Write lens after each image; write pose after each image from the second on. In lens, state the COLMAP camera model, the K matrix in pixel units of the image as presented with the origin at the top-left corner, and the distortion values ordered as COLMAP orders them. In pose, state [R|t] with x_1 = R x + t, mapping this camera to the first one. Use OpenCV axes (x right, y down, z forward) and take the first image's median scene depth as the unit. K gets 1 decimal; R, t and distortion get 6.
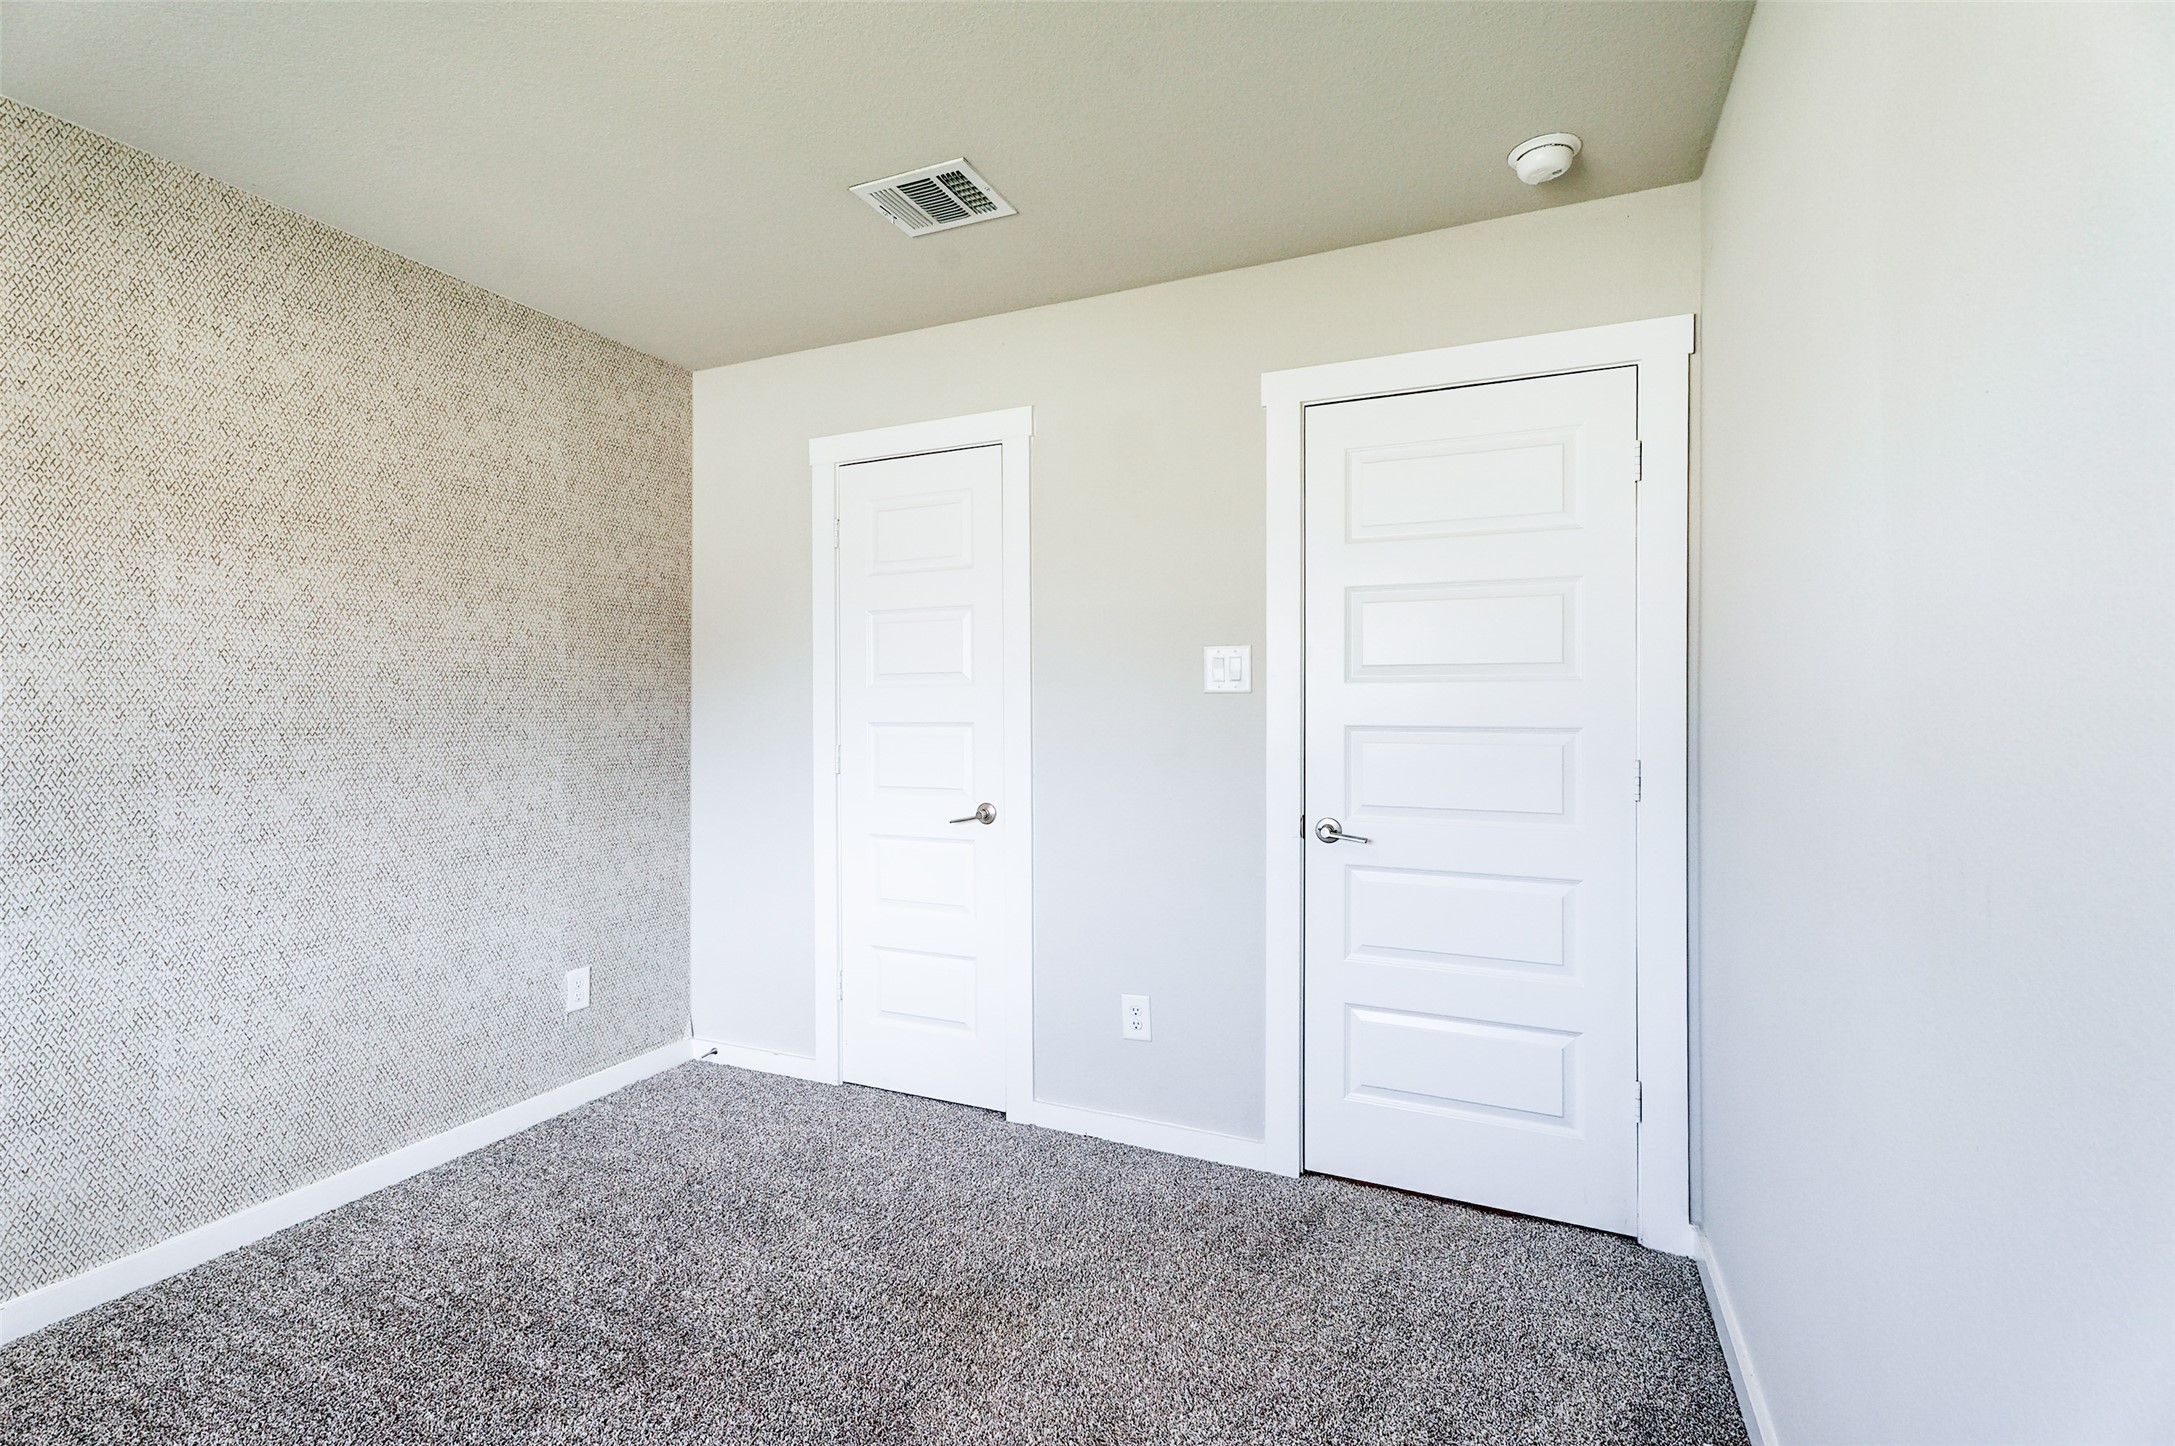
lens RADIAL K [[997.3, 0, 1047.1], [0, 997.3, 709.8], [0, 0, 1]] dist [0.004006, 0.000042]
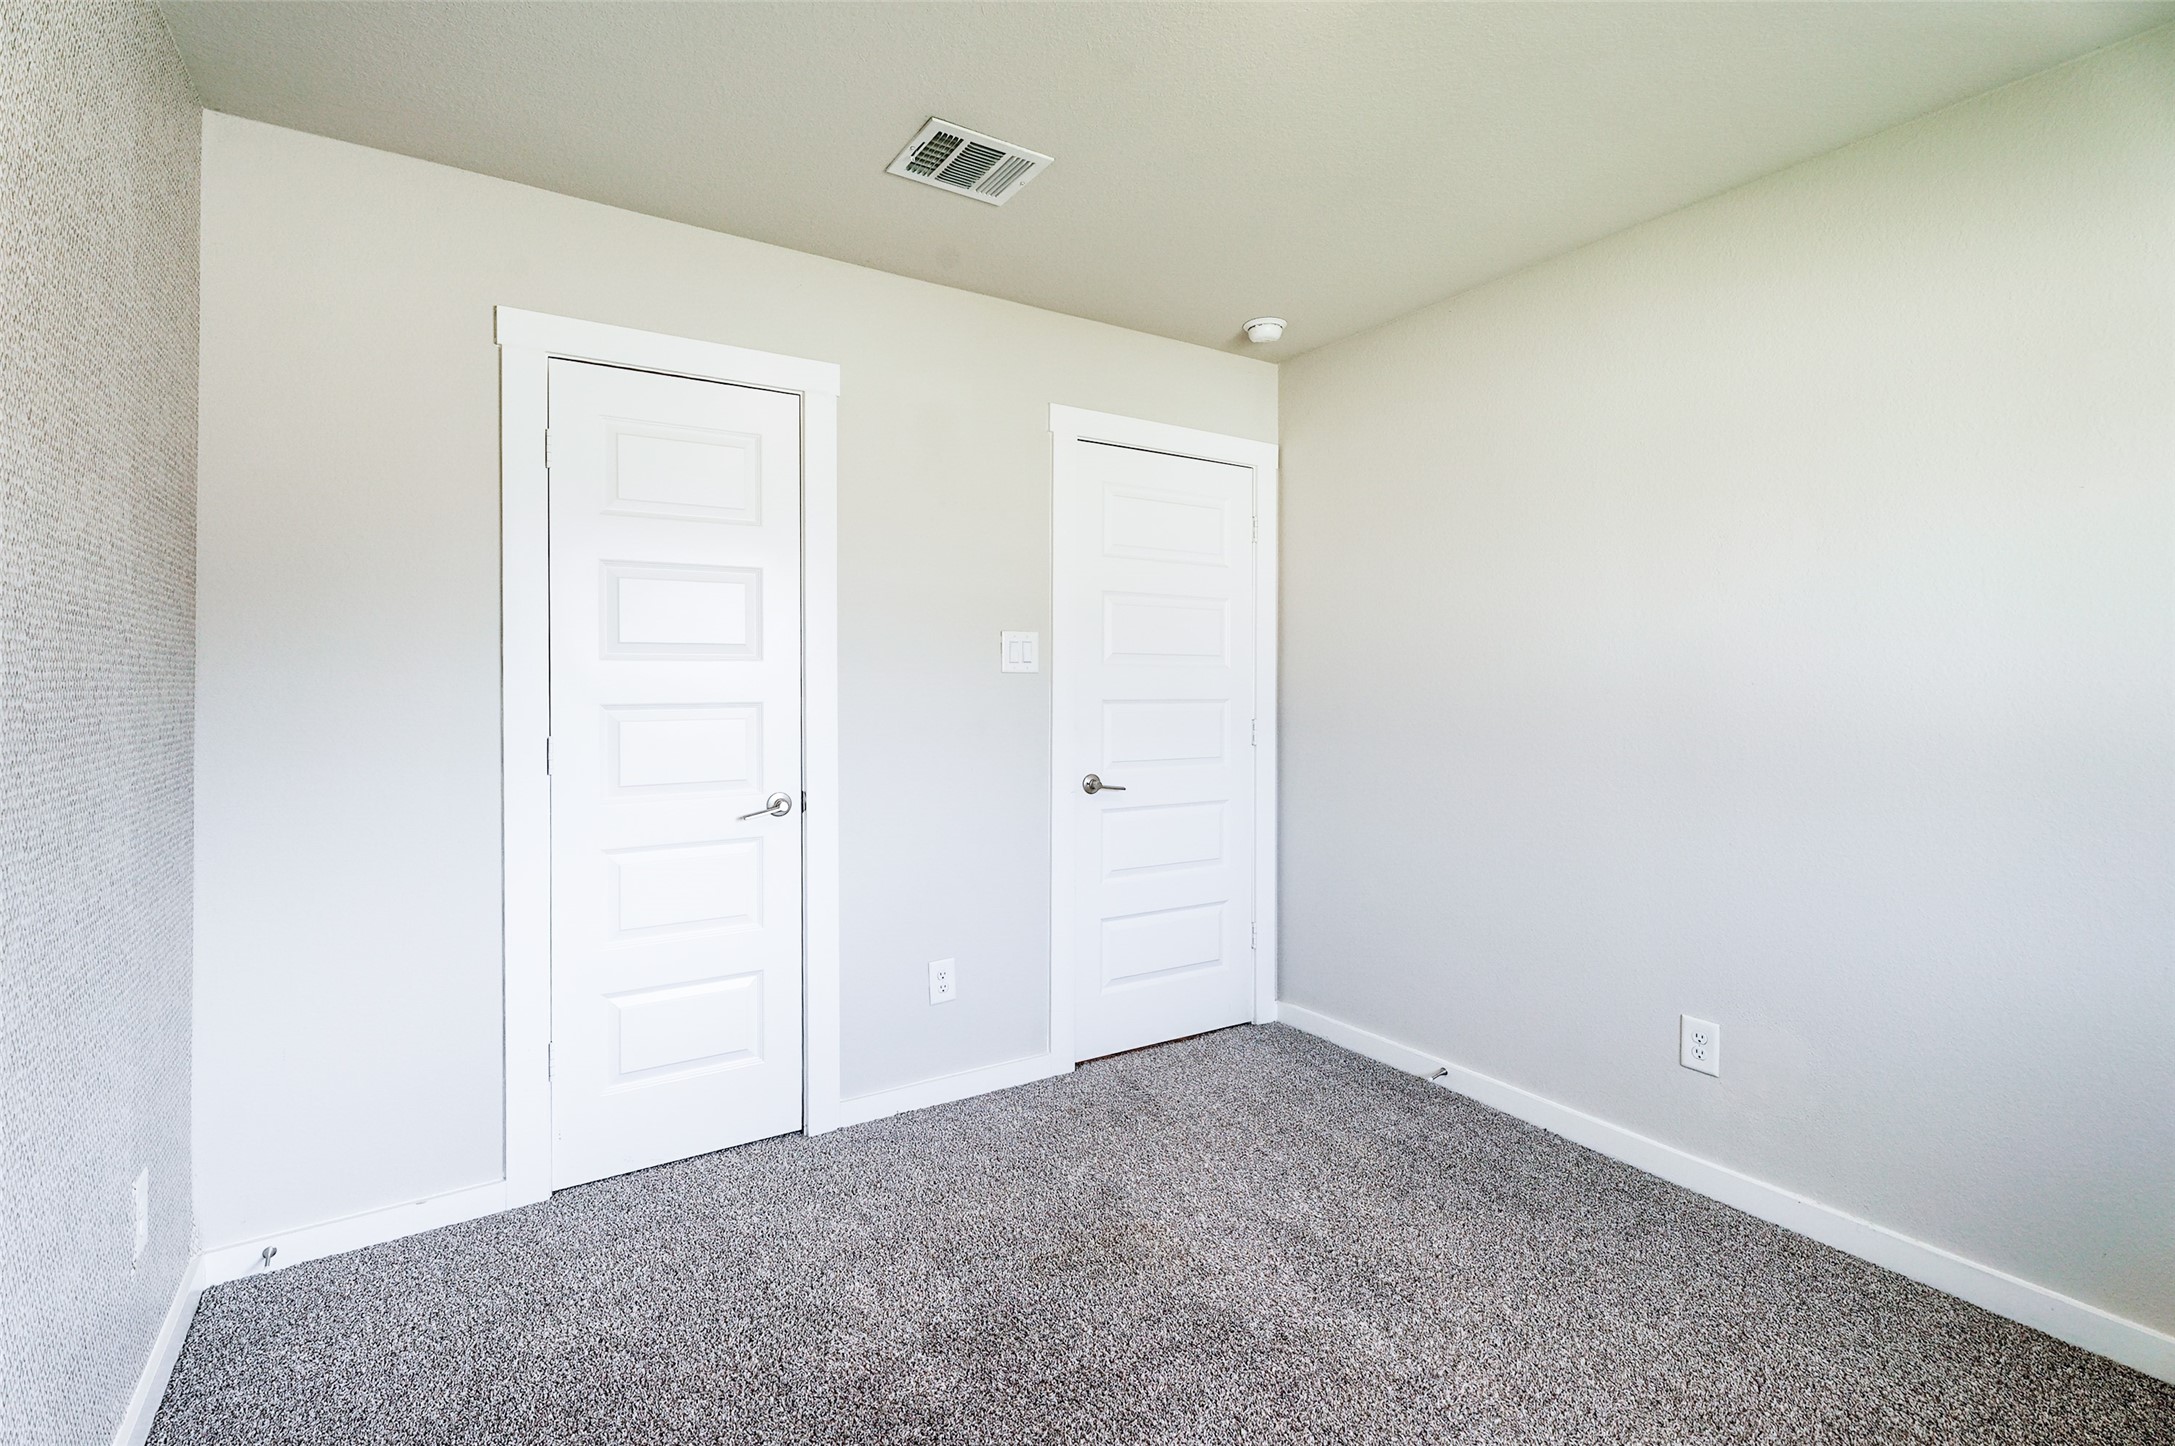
lens RADIAL K [[991.5, 0, 1050.6], [0, 991.5, 687.6], [0, 0, 1]] dist [-0.003302, -0.000042]
pose [[0.538170, -0.001884, 0.842834, -0.757604], [0.002046, 0.999997, 0.000929, -0.000964], [-0.842834, 0.001225, 0.538173, 0.357956]]
